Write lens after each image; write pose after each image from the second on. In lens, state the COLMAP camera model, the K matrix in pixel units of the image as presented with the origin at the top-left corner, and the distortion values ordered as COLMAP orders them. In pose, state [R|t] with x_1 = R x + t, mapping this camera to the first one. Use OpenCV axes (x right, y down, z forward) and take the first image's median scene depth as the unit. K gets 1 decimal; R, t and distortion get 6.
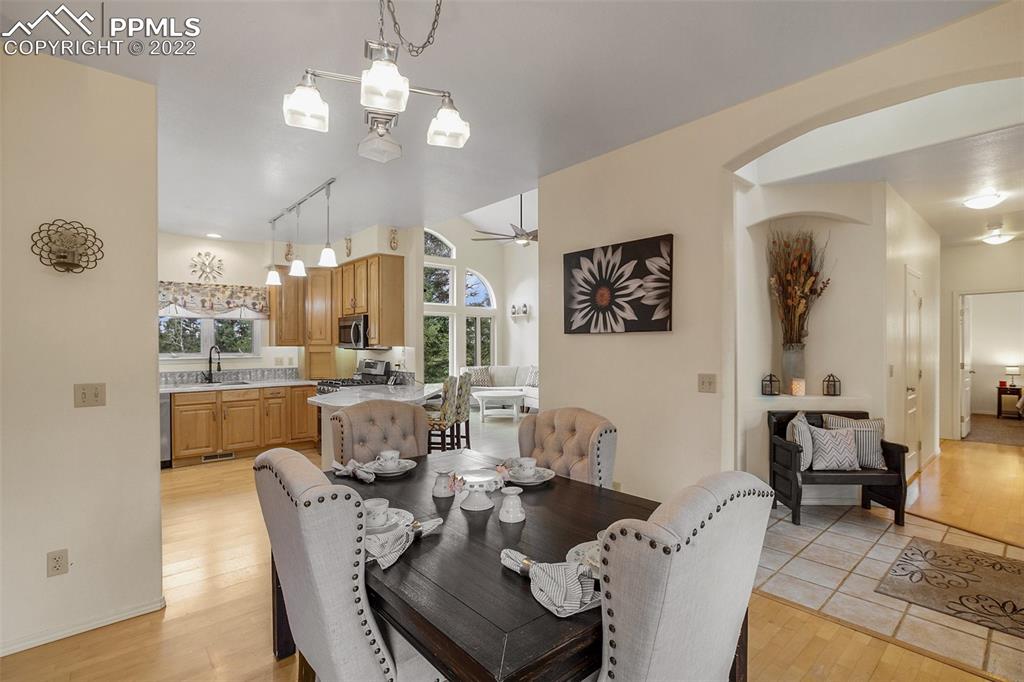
lens RADIAL K [[475.0, 0, 512.0], [0, 475.0, 341.0], [0, 0, 1]] dist [-0.020670, 0.001230]
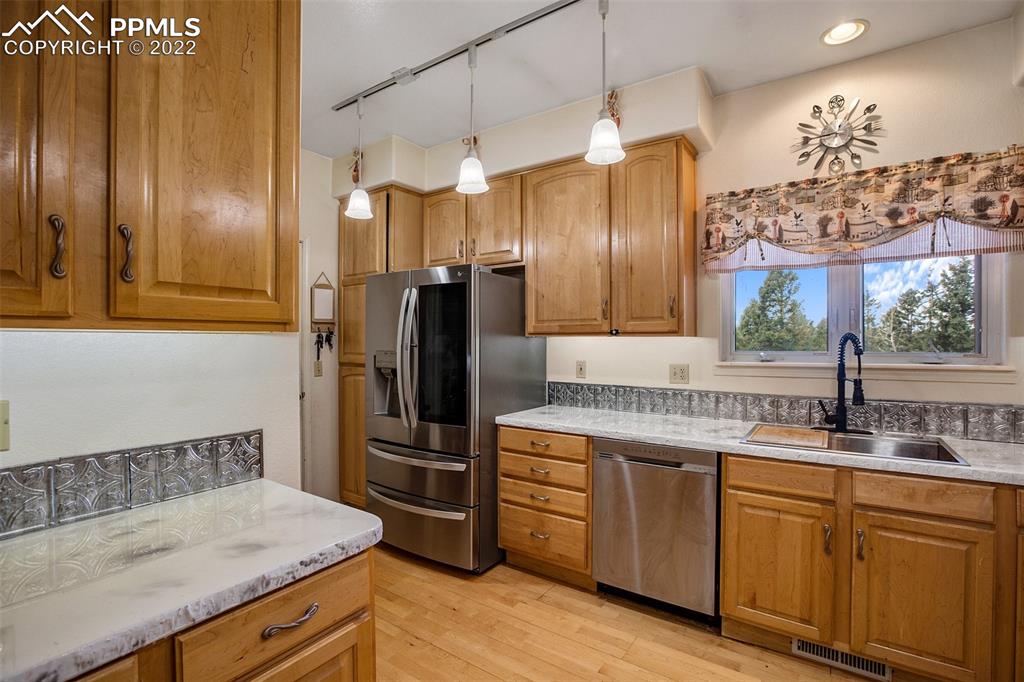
lens RADIAL K [[475.0, 0, 512.0], [0, 475.0, 341.0], [0, 0, 1]] dist [-0.020670, 0.001230]
pose [[0.256411, 0.010639, -0.966509, -0.336808], [-0.000726, 0.999941, 0.010815, 0.011714], [0.966567, -0.002071, 0.256404, 0.638956]]
